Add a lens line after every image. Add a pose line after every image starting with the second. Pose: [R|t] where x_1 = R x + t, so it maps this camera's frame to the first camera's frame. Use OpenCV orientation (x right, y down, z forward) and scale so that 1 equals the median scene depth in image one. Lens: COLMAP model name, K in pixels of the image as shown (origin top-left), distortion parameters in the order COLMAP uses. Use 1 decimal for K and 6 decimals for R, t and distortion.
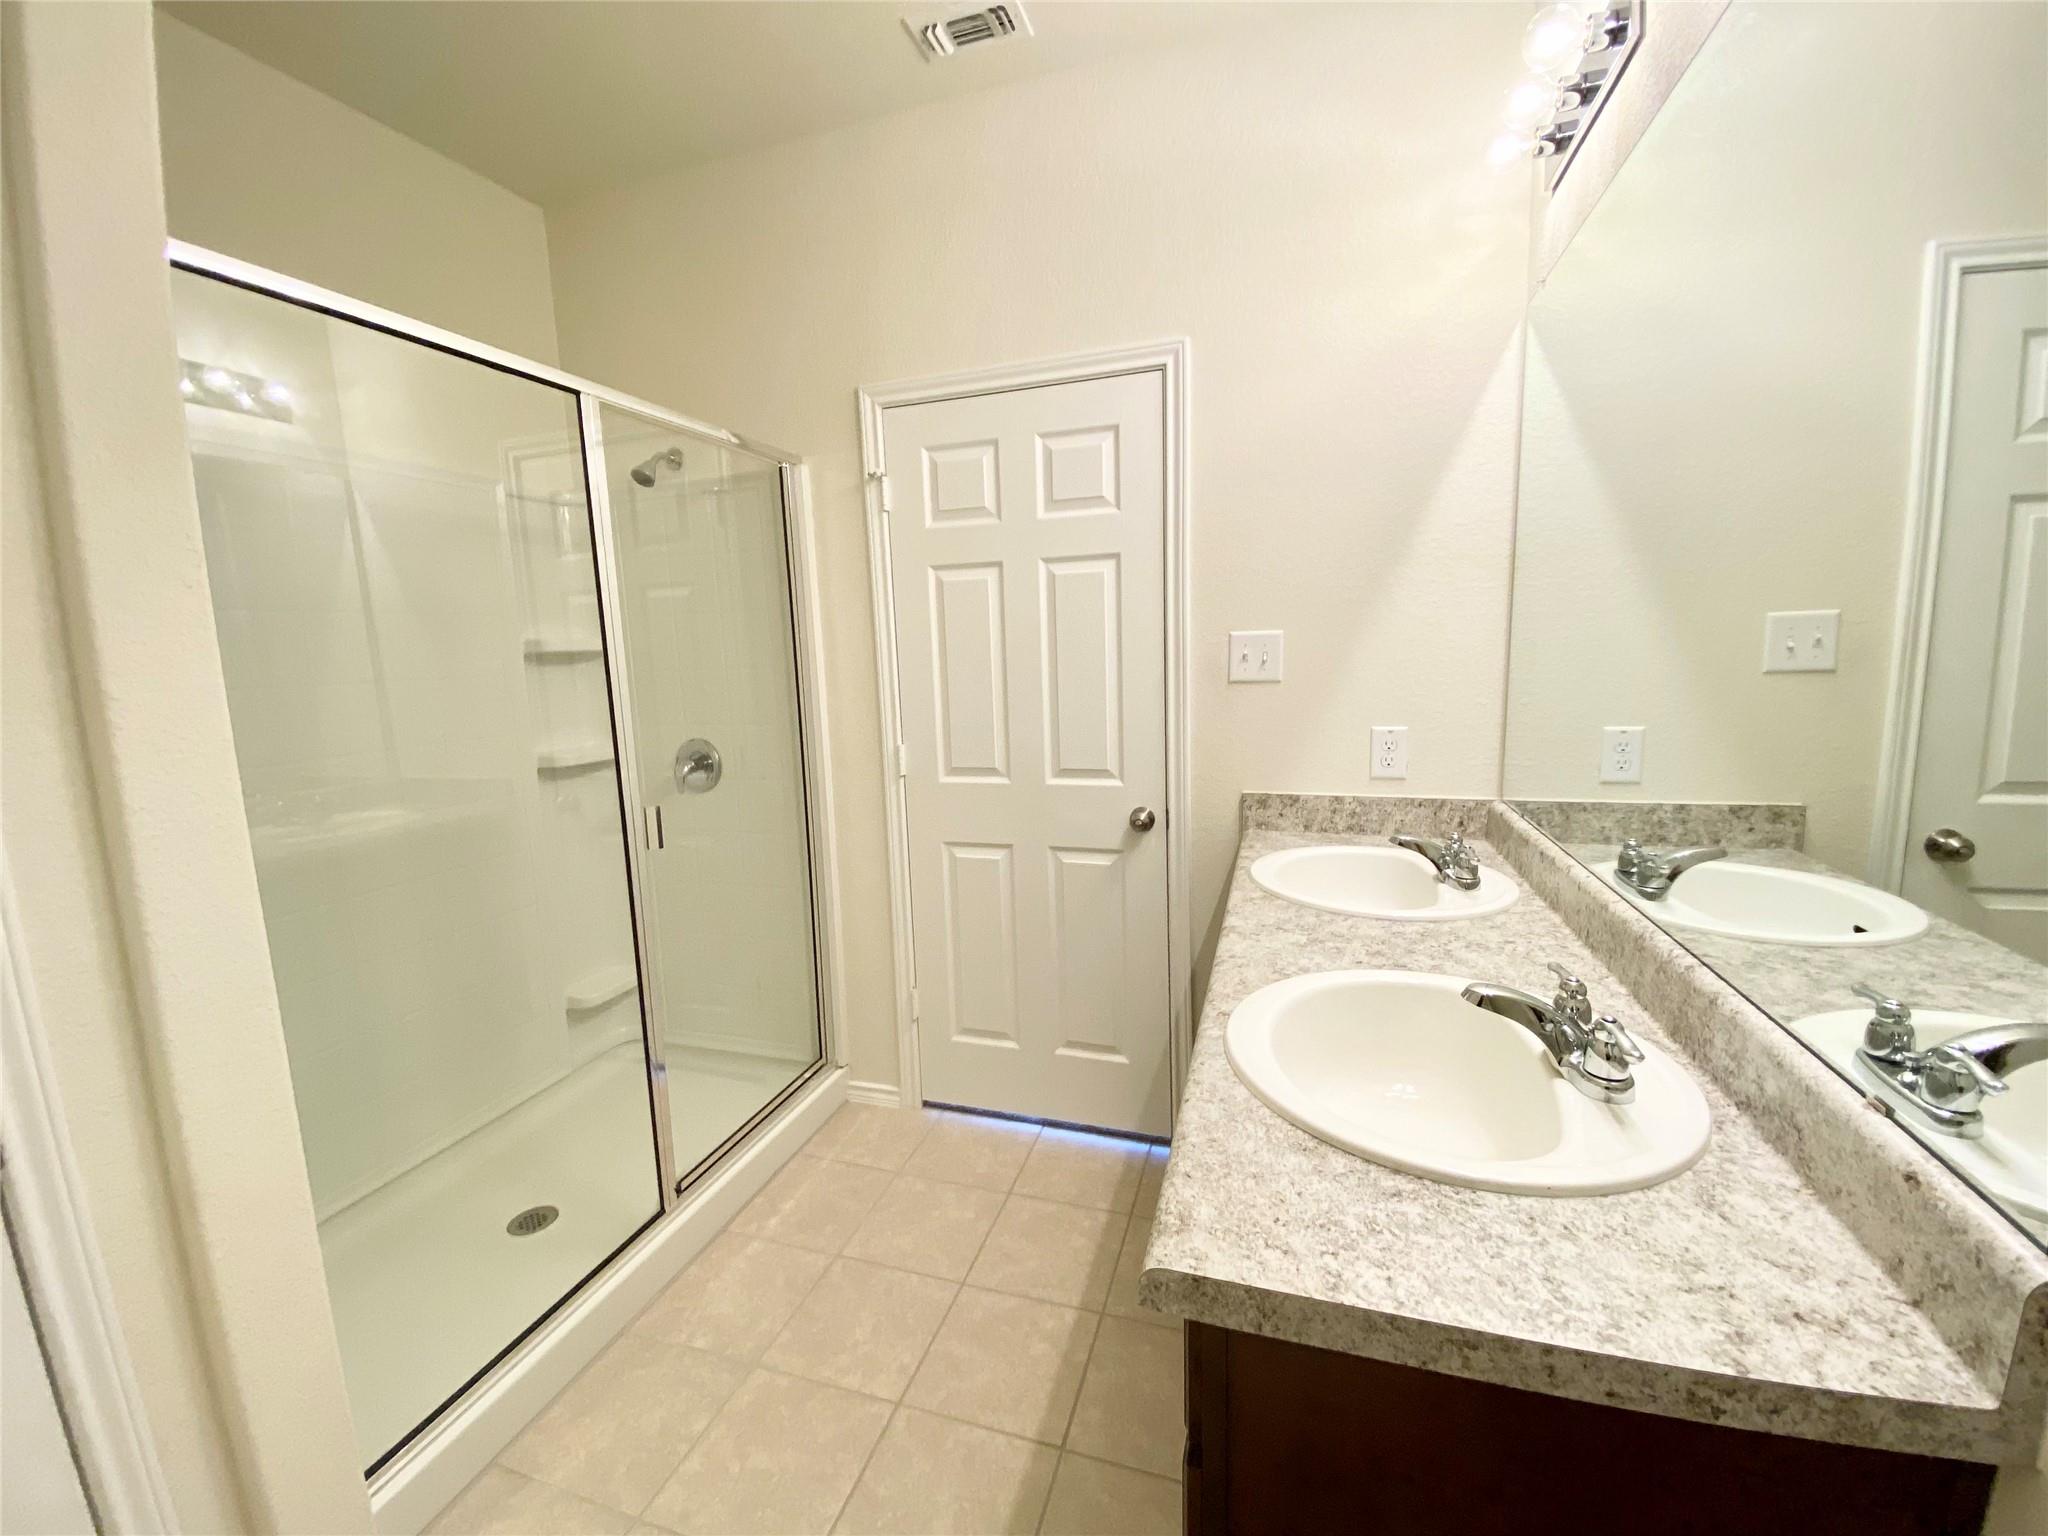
lens RADIAL K [[839.3, 0, 1024.0], [0, 839.3, 768.0], [0, 0, 1]] dist [0.075799, -0.000055]
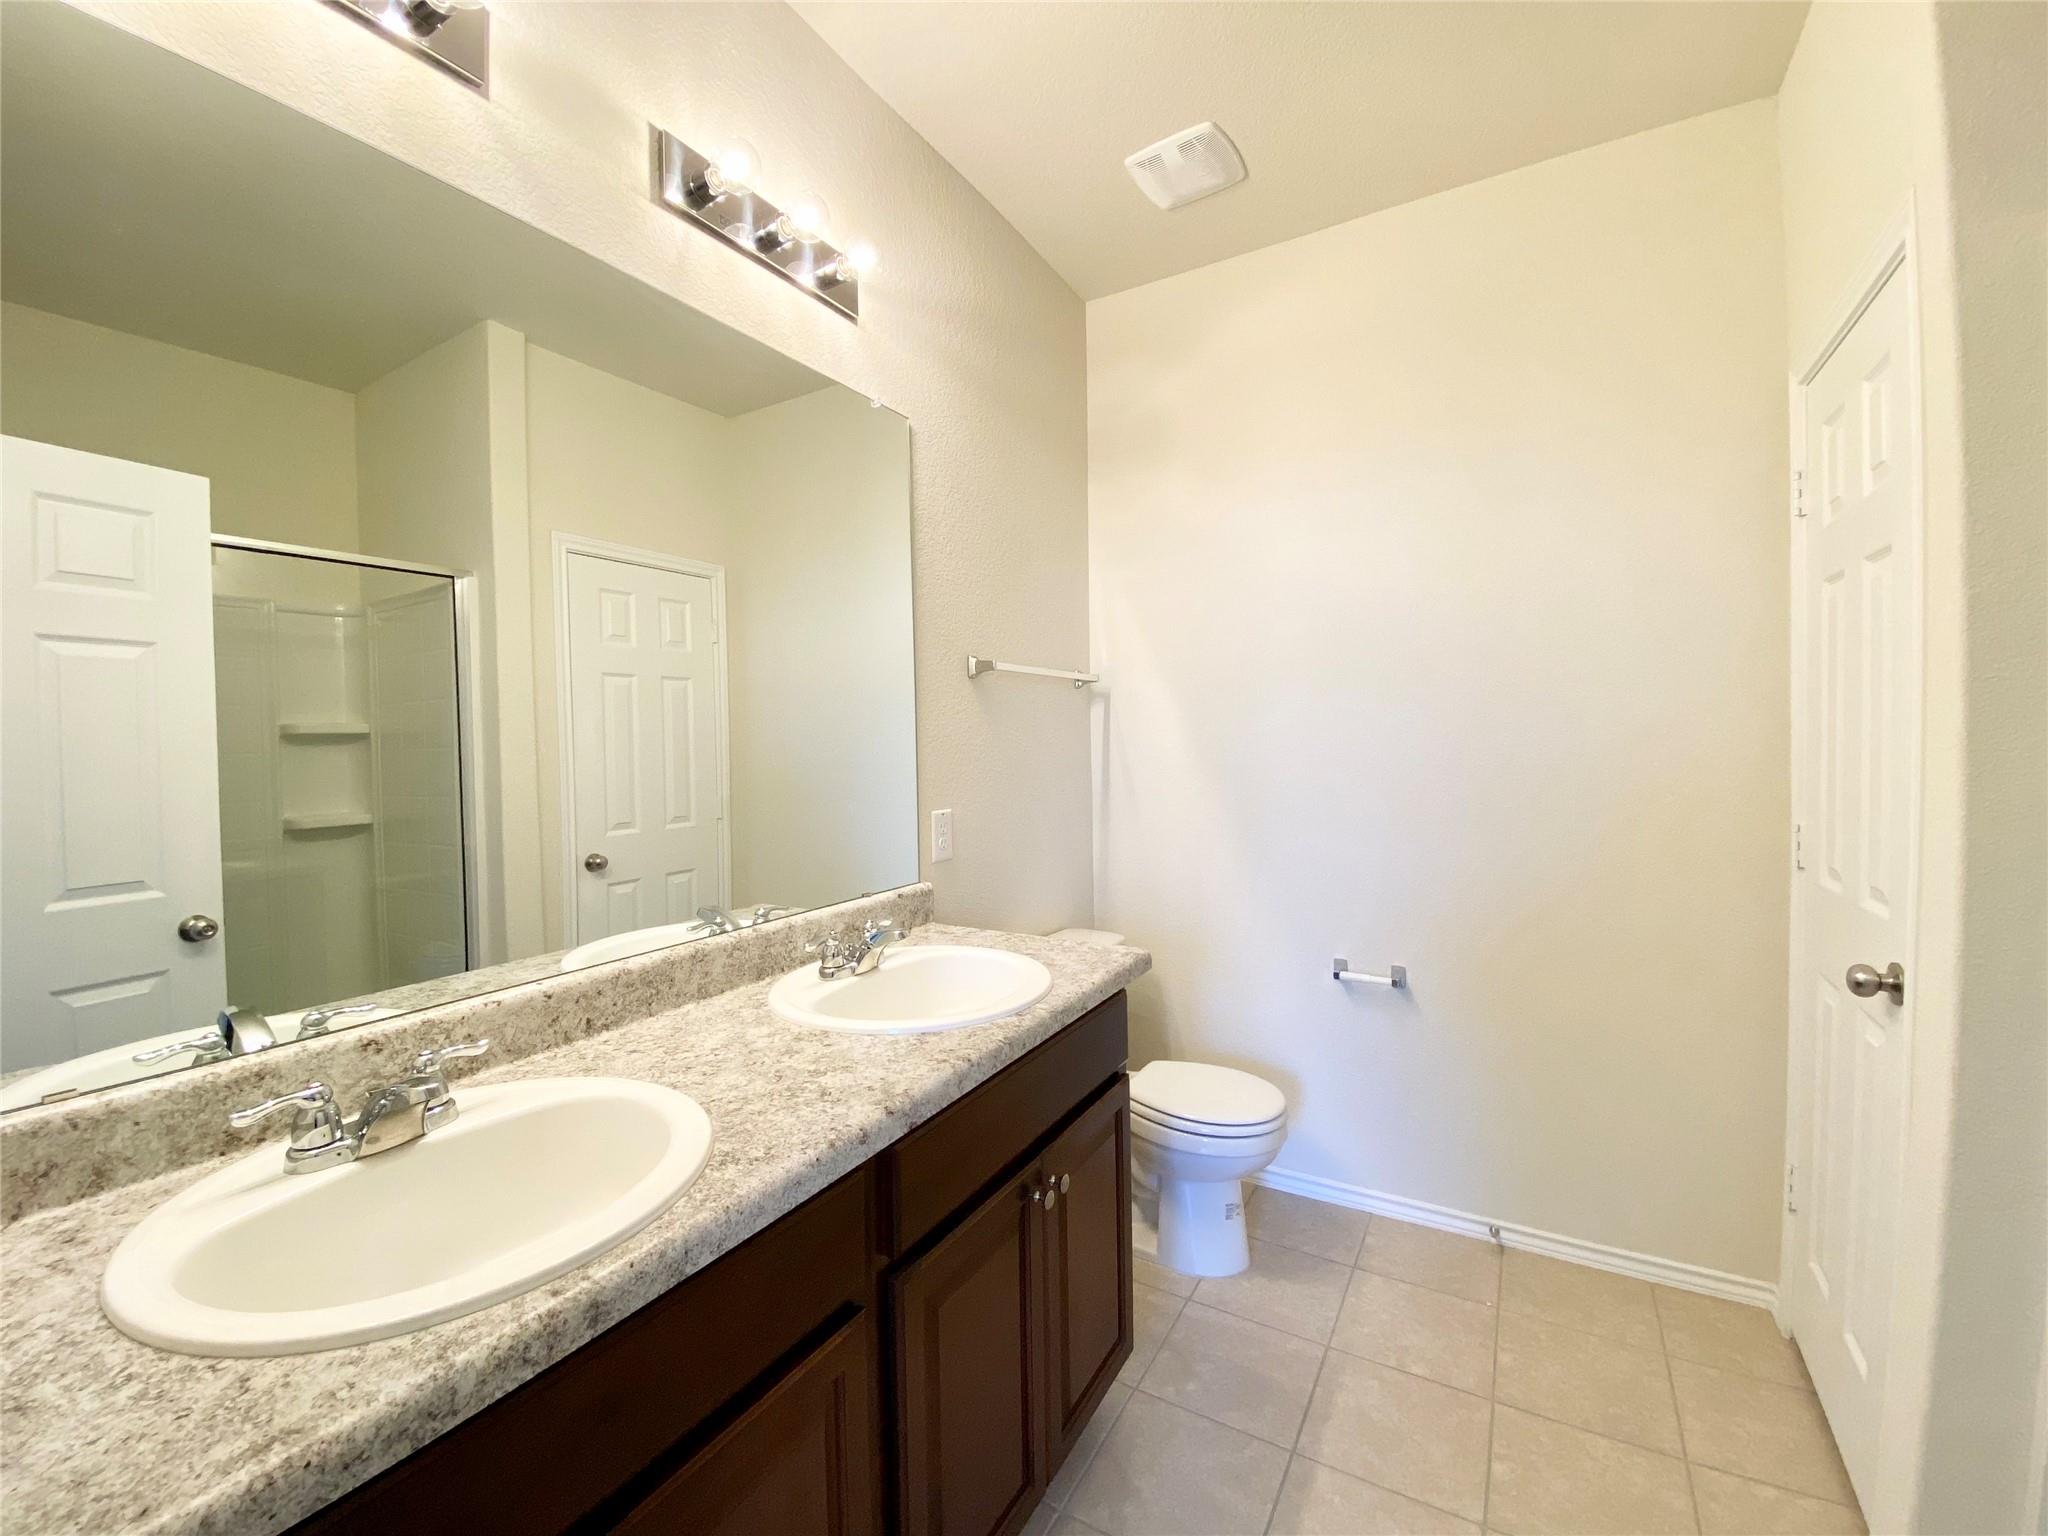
lens RADIAL K [[852.0, 0, 1024.0], [0, 852.0, 768.0], [0, 0, 1]] dist [-0.000158, -0.000104]
pose [[-0.976651, 0.037911, 0.211461, -0.029797], [0.073813, 0.983599, 0.164573, -0.205030], [-0.201754, 0.176339, -0.963431, 1.739270]]
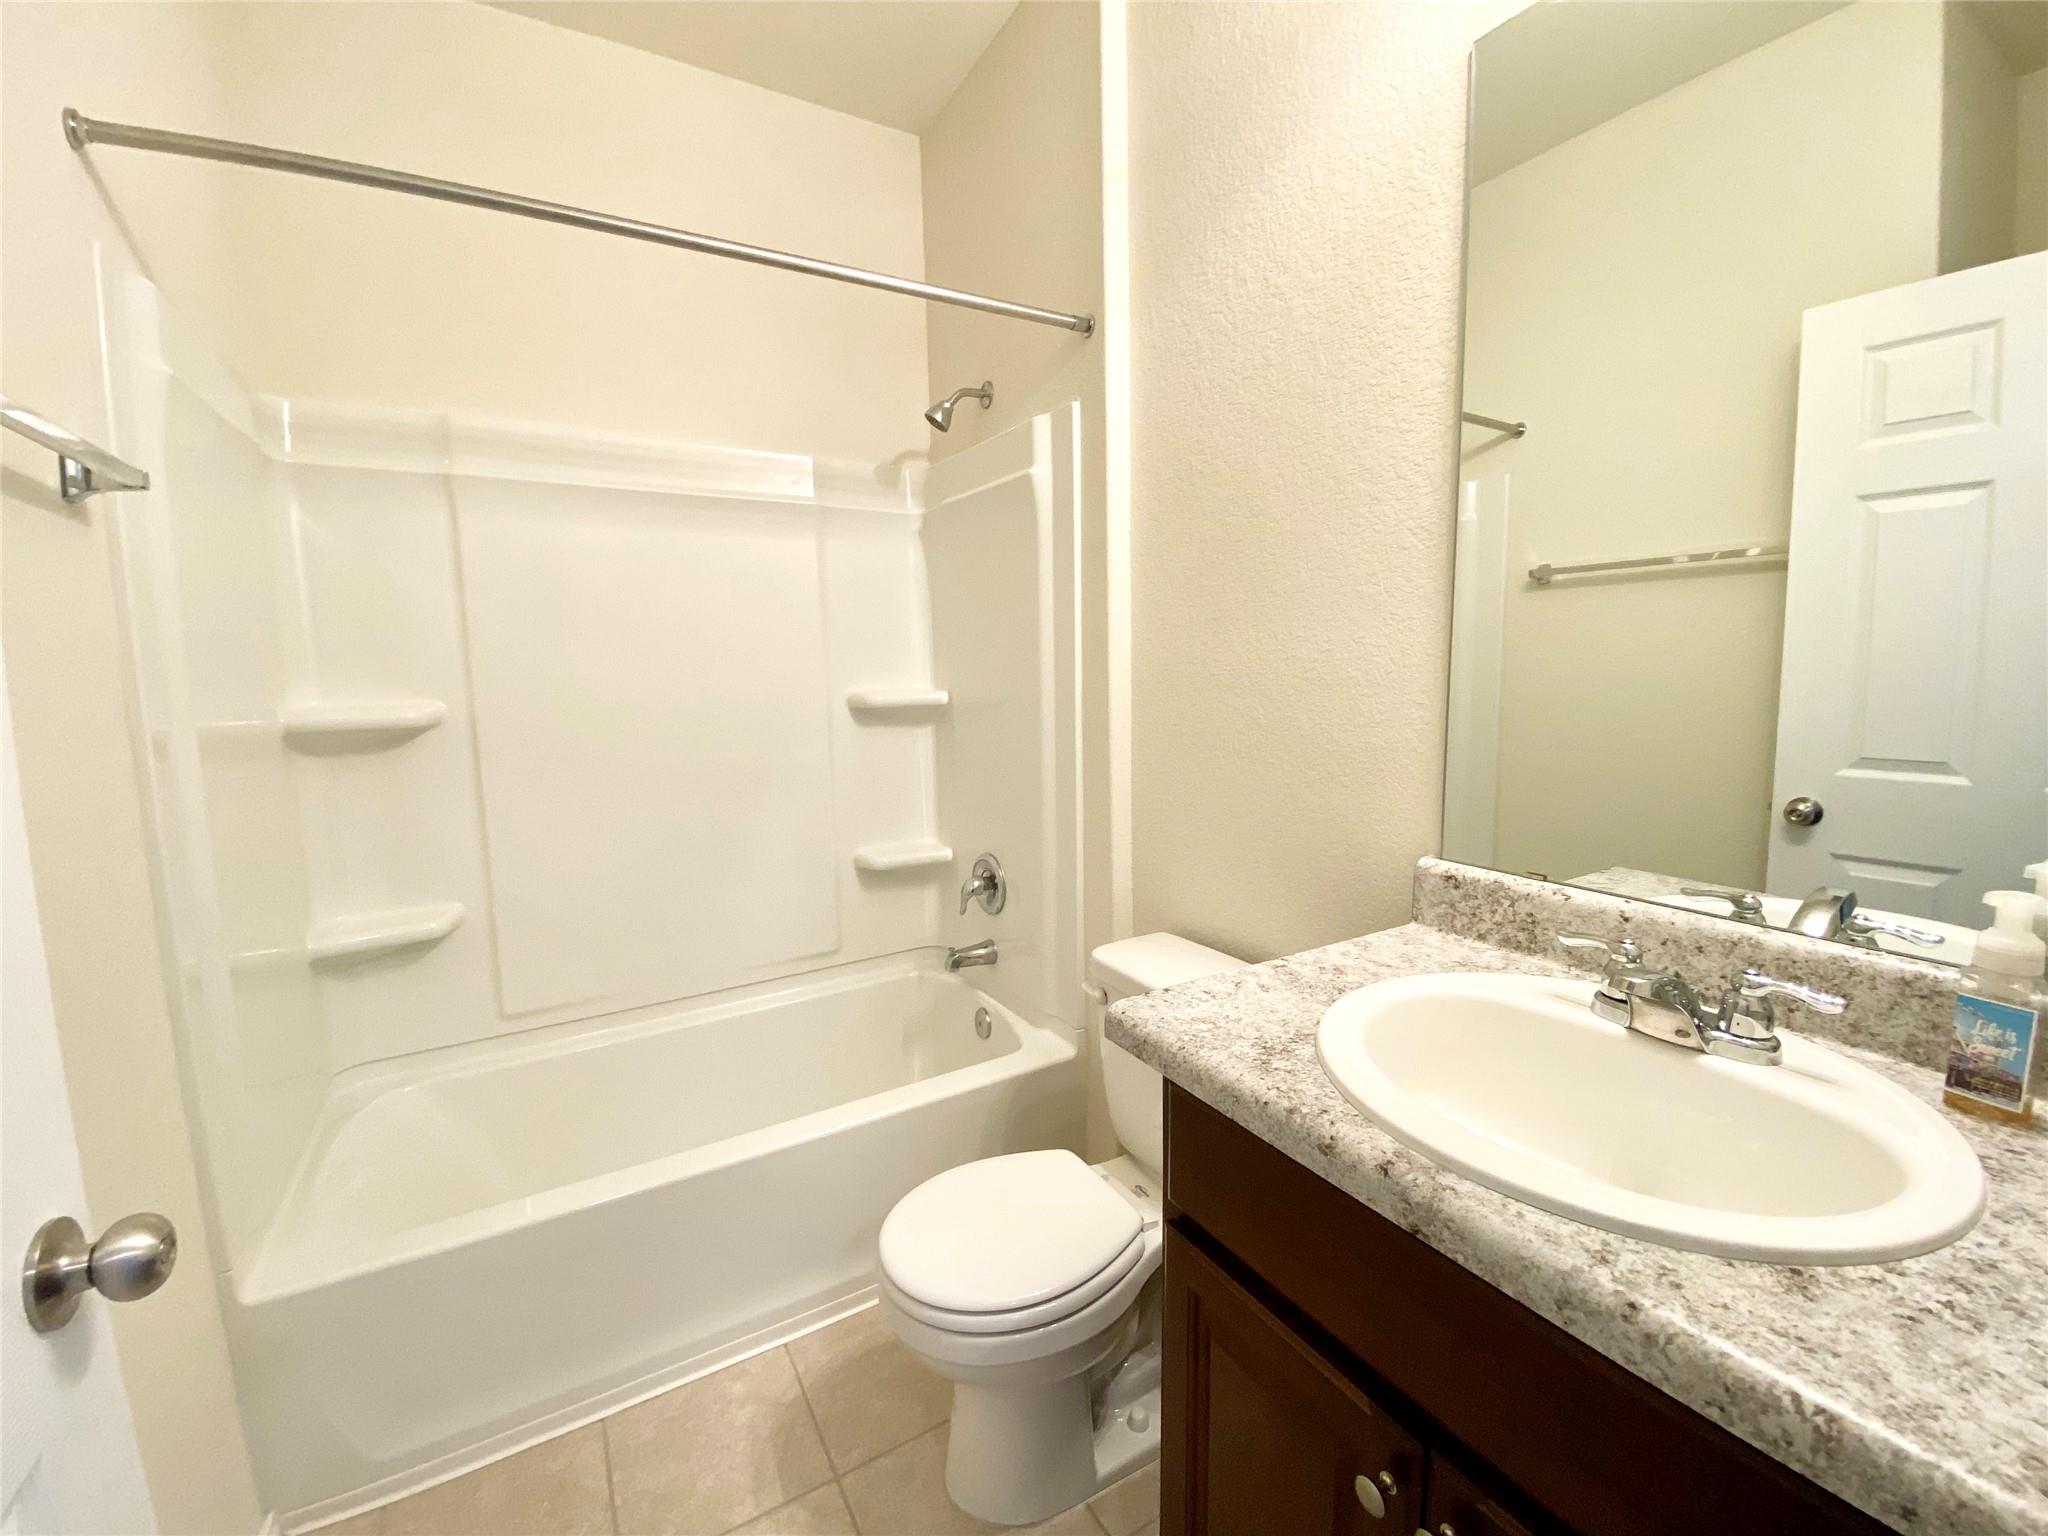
lens RADIAL K [[817.7, 0, 1031.9], [0, 817.7, 741.7], [0, 0, 1]] dist [-0.000809, -0.000089]
pose [[0.656446, -0.054129, 0.752429, -0.224101], [0.104151, 0.994374, -0.019331, -0.052851], [-0.747149, 0.091056, 0.658390, 0.912699]]
